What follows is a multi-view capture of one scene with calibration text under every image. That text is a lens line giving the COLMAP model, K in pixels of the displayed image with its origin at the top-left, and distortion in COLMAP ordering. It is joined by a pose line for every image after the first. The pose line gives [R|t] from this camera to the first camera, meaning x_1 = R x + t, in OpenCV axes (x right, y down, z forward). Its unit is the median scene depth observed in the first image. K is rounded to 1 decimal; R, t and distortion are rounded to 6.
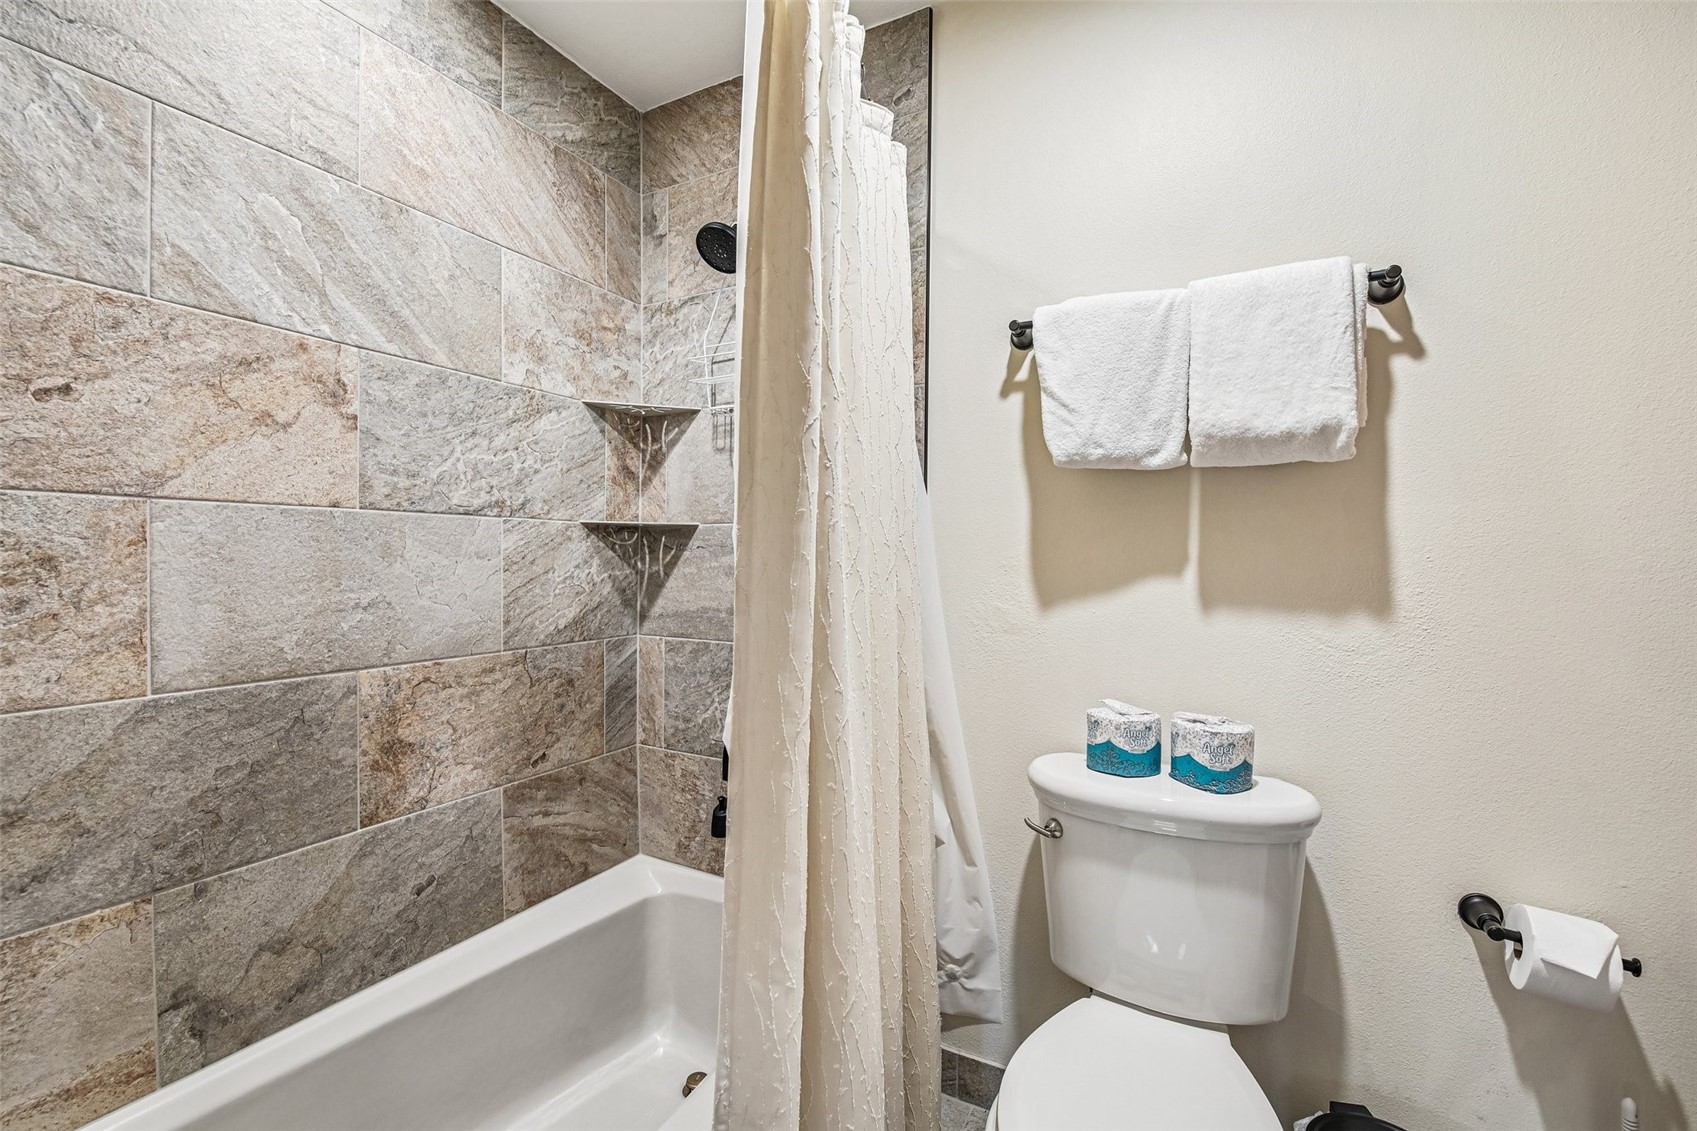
lens RADIAL K [[734.7, 0, 844.8], [0, 734.7, 560.2], [0, 0, 1]] dist [0.004020, -0.006758]
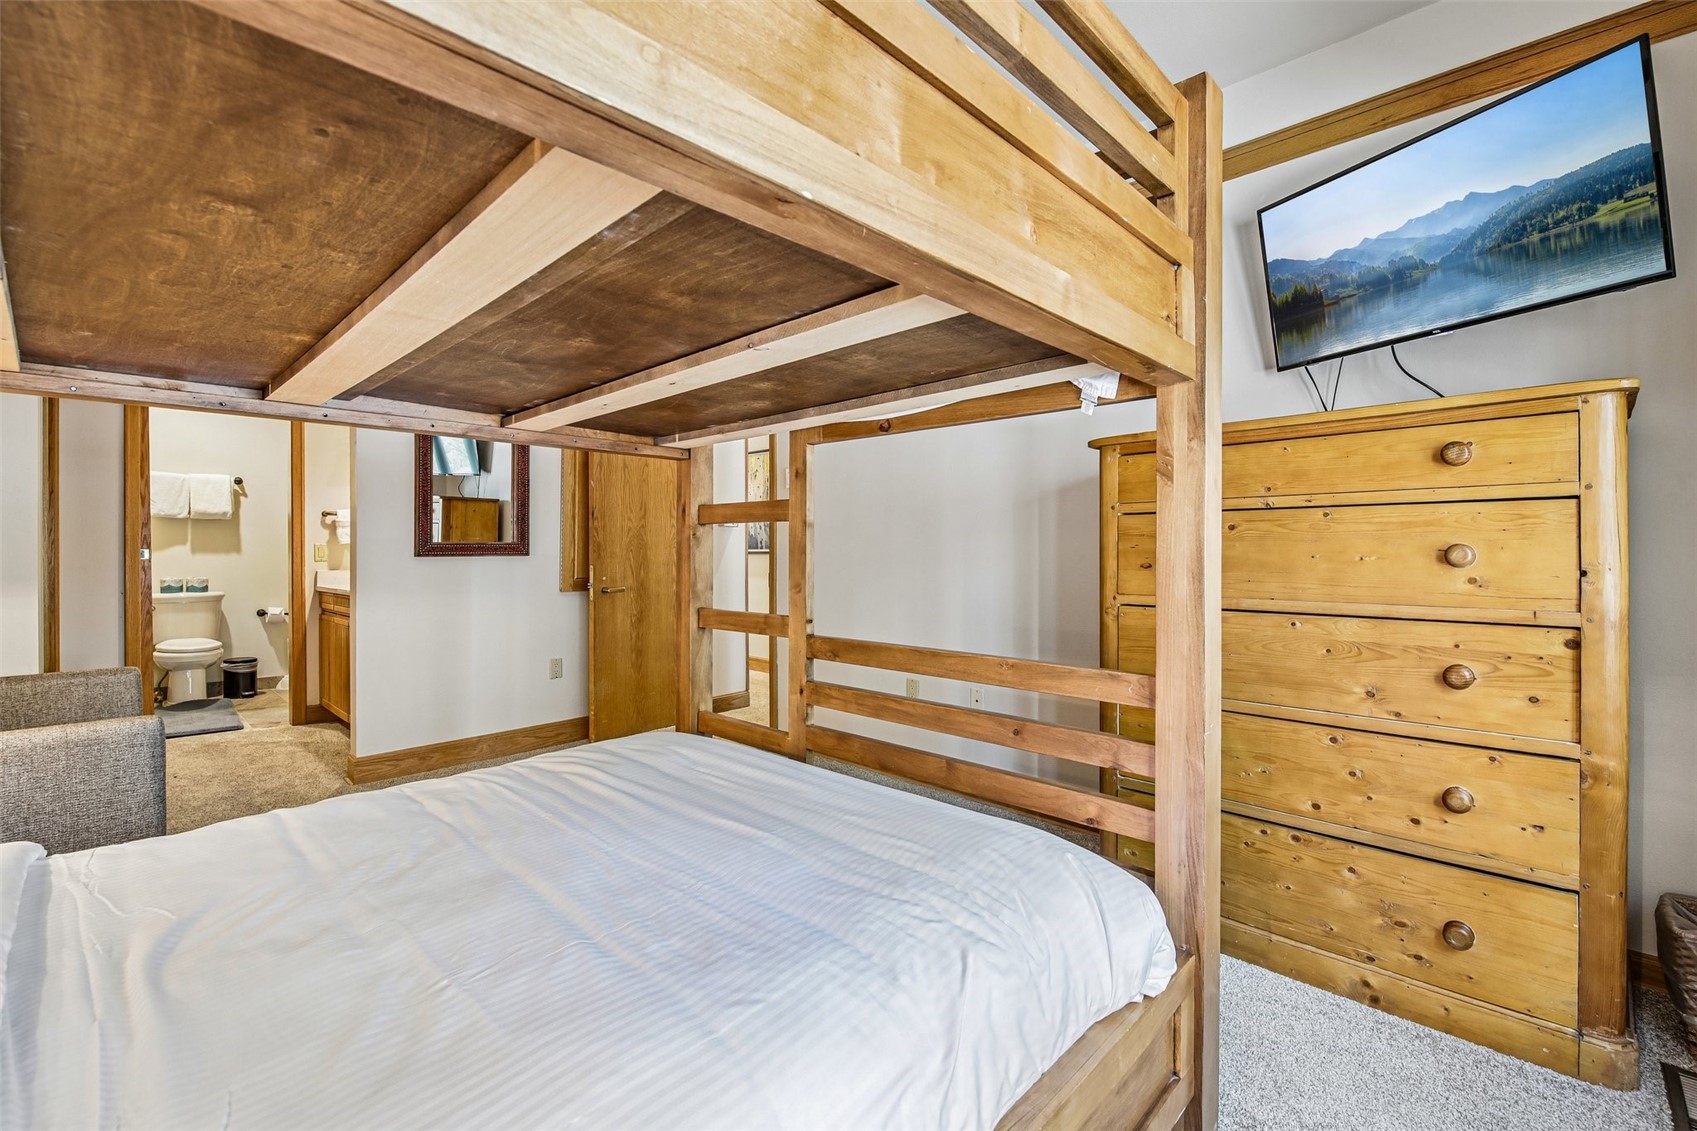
lens RADIAL K [[734.7, 0, 836.2], [0, 734.7, 560.9], [0, 0, 1]] dist [0.004020, -0.006758]
pose [[0.282579, -0.012087, 0.959168, -2.501022], [0.007167, 0.999919, 0.010489, 0.098780], [-0.959217, 0.003910, 0.282643, -3.707306]]
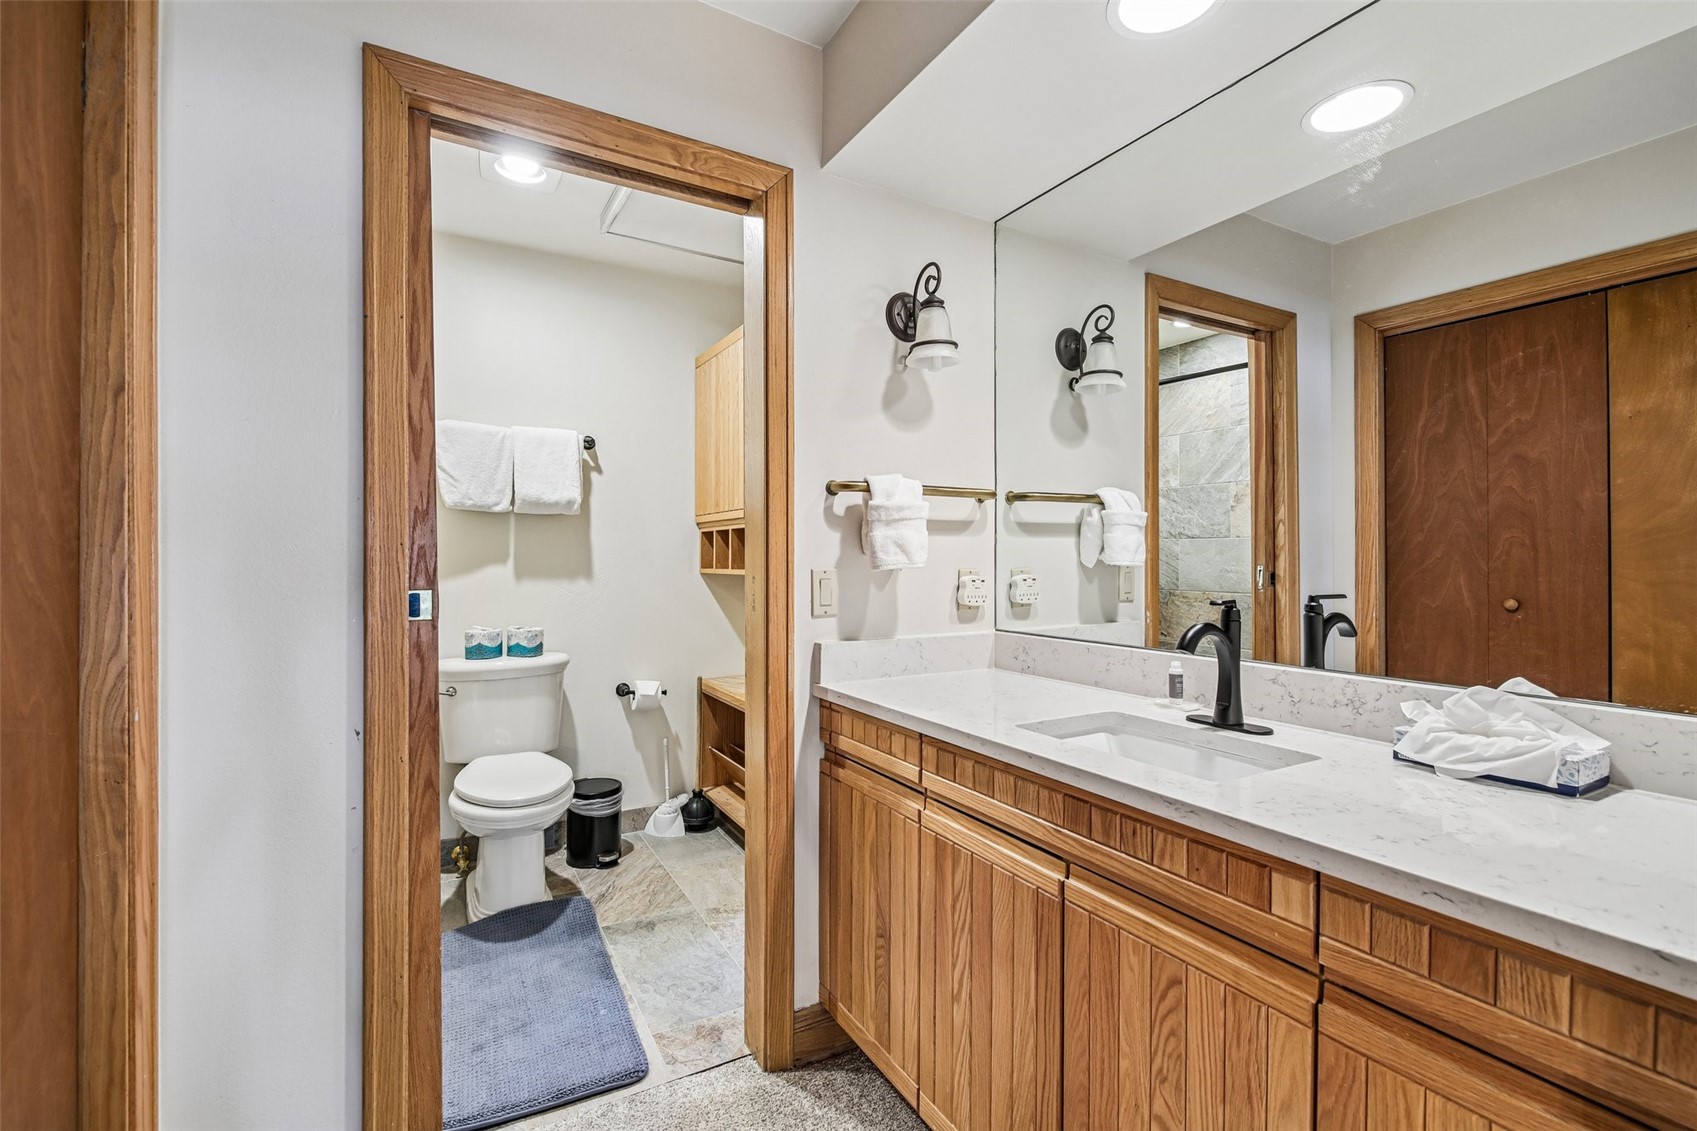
lens RADIAL K [[734.7, 0, 853.4], [0, 734.7, 566.2], [0, 0, 1]] dist [0.004020, -0.006758]
pose [[0.523756, -0.011181, 0.851795, -0.849059], [0.005578, 0.999937, 0.009696, 0.015479], [-0.851850, -0.000327, 0.523786, -0.981608]]
